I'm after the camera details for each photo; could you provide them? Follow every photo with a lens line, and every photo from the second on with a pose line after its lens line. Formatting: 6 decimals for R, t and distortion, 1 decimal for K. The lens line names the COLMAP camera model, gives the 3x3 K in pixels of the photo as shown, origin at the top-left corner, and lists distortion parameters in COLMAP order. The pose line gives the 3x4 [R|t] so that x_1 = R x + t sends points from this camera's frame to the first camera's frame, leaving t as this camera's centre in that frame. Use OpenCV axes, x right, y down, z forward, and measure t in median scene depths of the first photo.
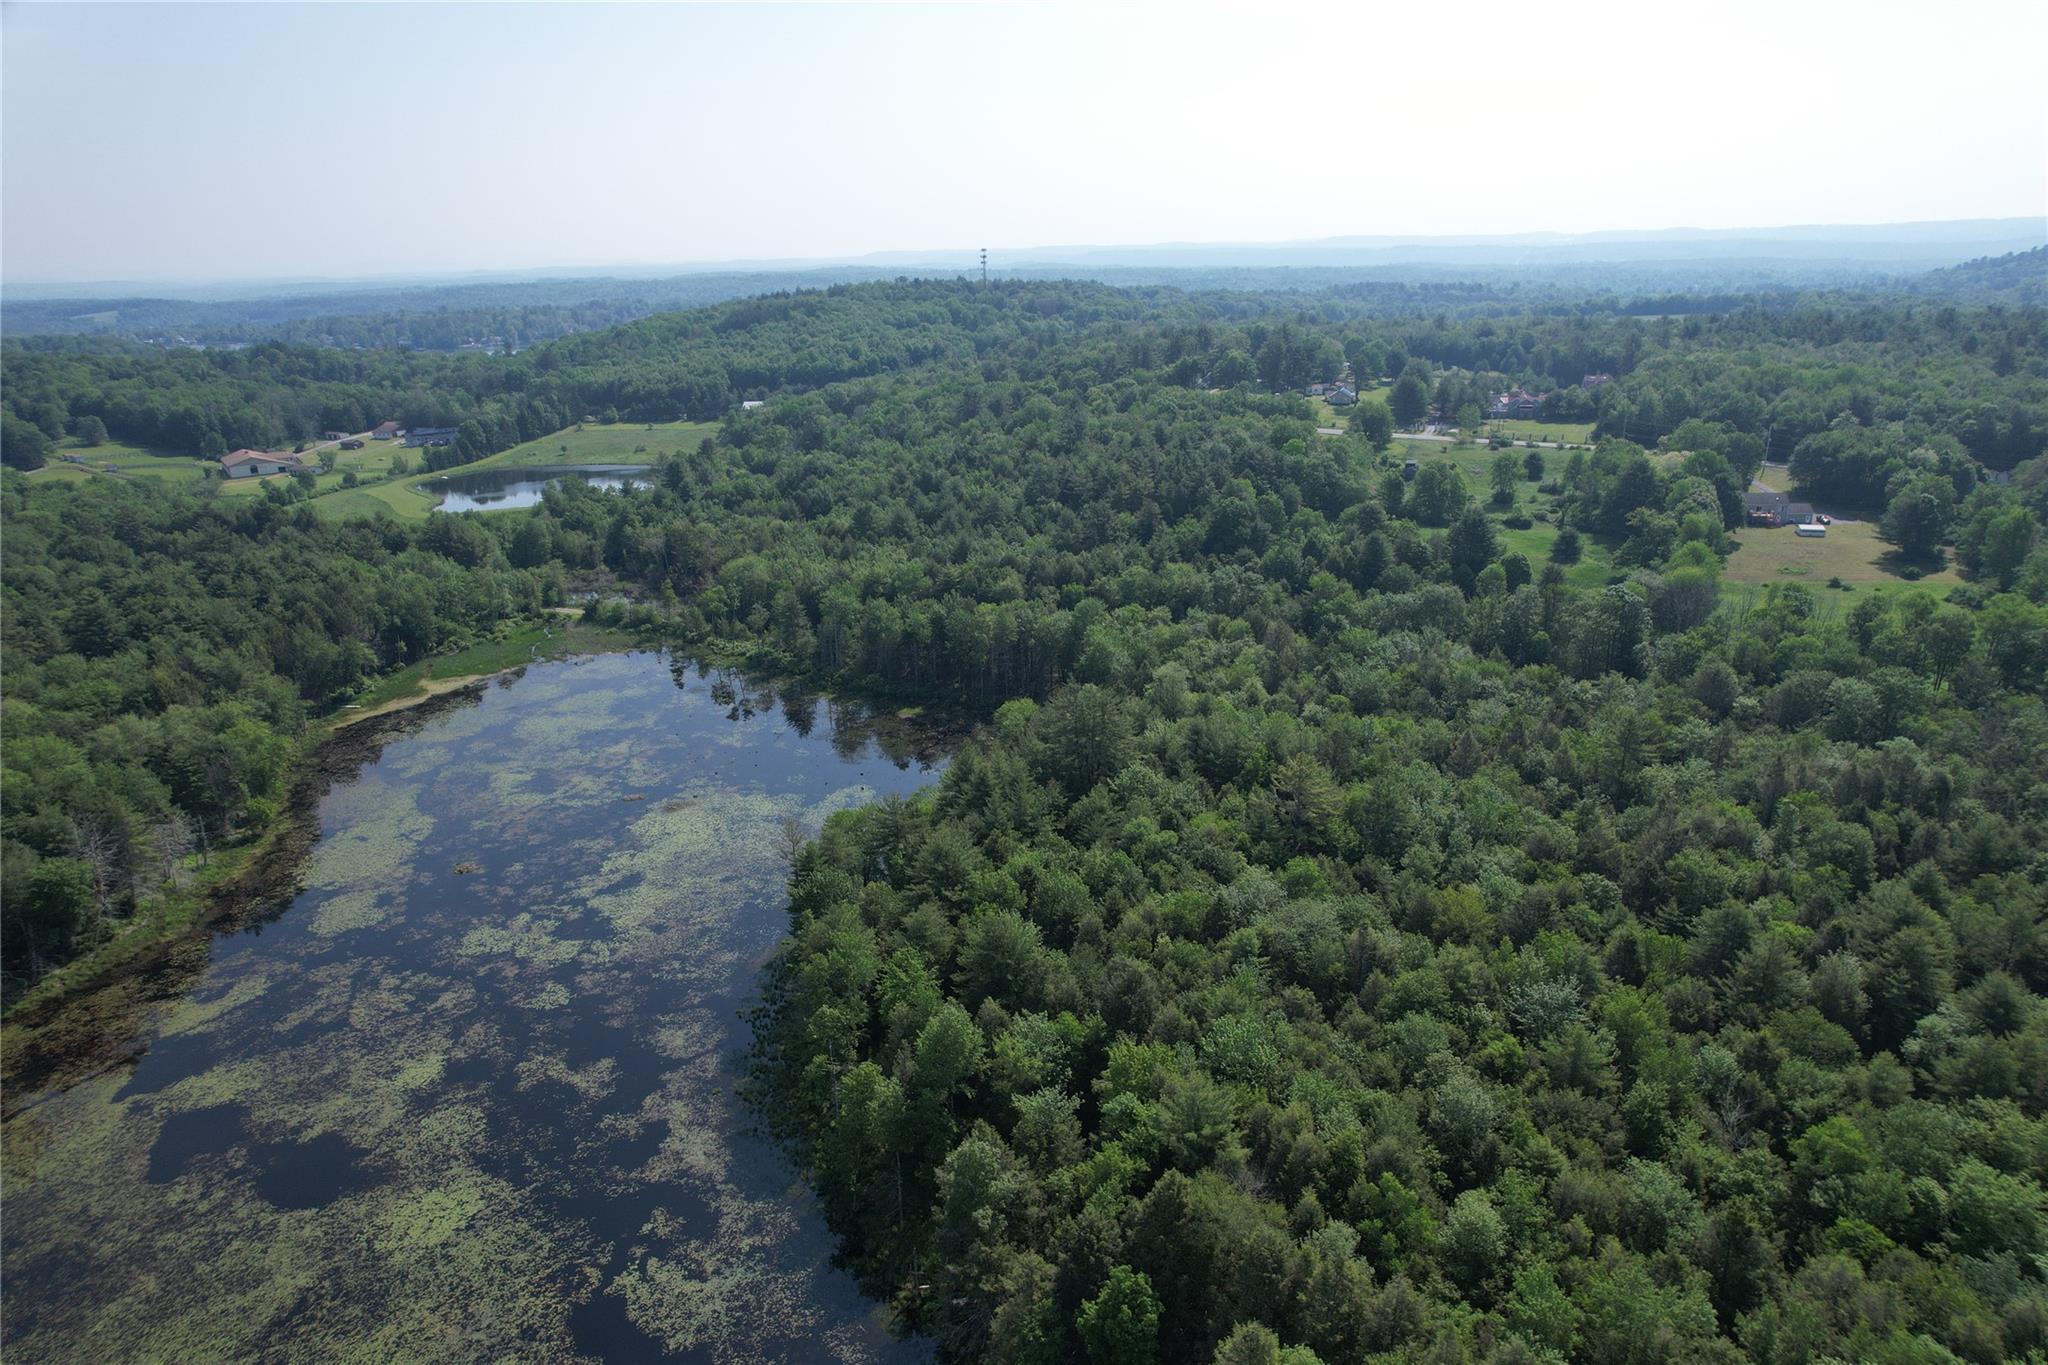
lens RADIAL K [[1303.3, 0, 1039.2], [0, 1303.3, 689.1], [0, 0, 1]] dist [-0.078933, 0.067827]
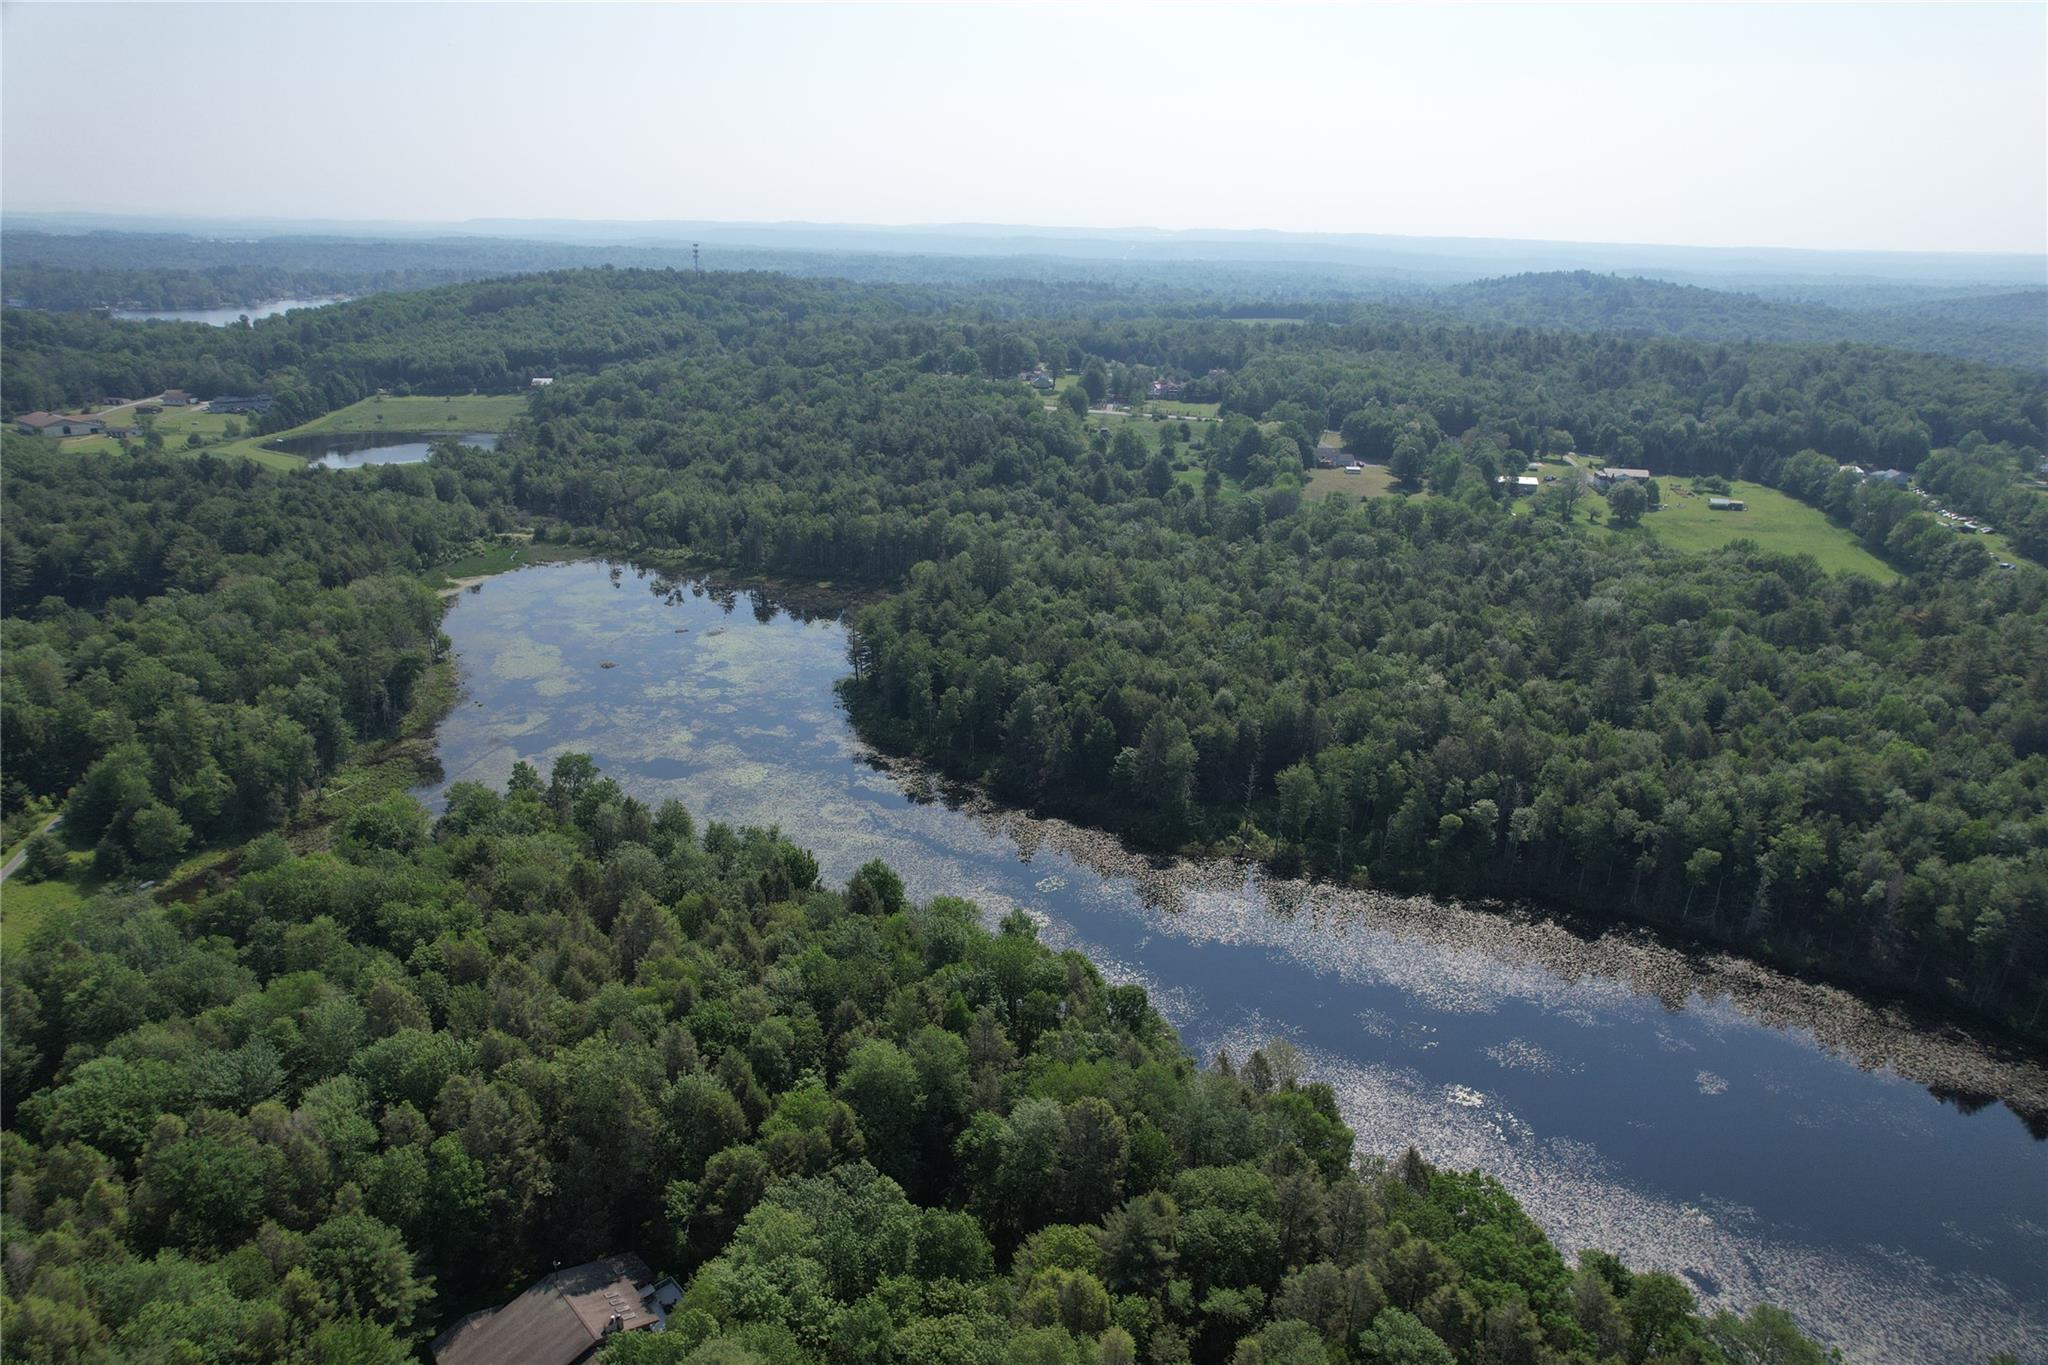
lens RADIAL K [[1303.3, 0, 1039.2], [0, 1303.3, 689.1], [0, 0, 1]] dist [-0.078933, 0.067827]
pose [[0.959784, -0.045467, 0.277033, -0.224486], [0.041450, 0.998934, 0.020340, 0.094402], [-0.277663, -0.008039, 0.960645, -0.431284]]
